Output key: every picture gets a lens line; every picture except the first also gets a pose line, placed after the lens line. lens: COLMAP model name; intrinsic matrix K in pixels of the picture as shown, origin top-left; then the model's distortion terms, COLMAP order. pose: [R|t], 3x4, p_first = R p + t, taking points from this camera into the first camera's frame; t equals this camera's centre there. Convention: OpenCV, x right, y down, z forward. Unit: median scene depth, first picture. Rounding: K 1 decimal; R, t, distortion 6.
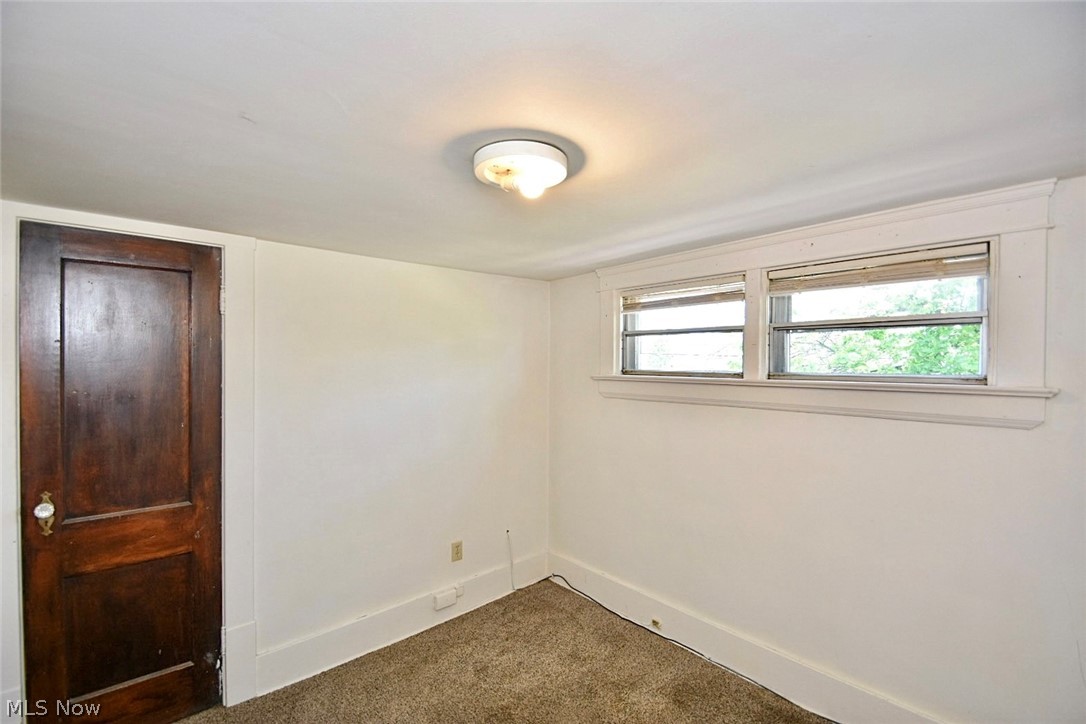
lens RADIAL K [[462.7, 0, 519.9], [0, 462.7, 366.3], [0, 0, 1]] dist [0.000159, -0.010997]
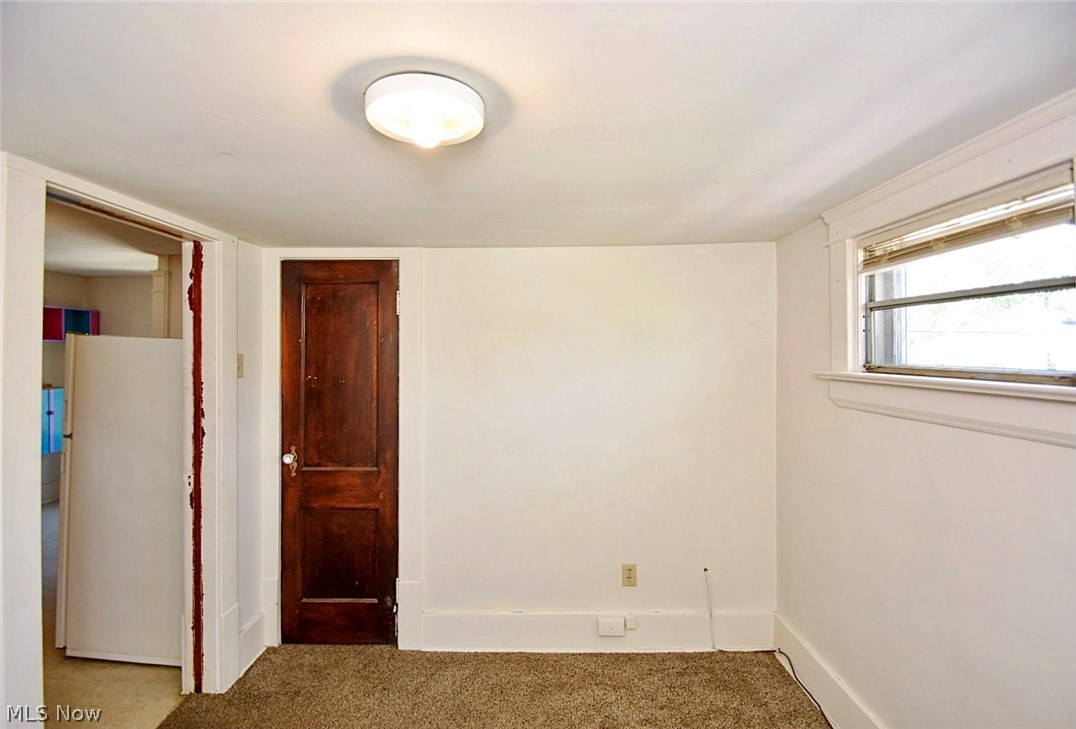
lens RADIAL K [[465.3, 0, 536.9], [0, 465.3, 349.9], [0, 0, 1]] dist [0.002635, -0.006028]
pose [[0.753116, -0.010254, -0.657808, 0.395298], [0.000797, 0.999892, -0.014674, -0.003897], [0.657887, 0.010527, 0.753043, 0.307701]]
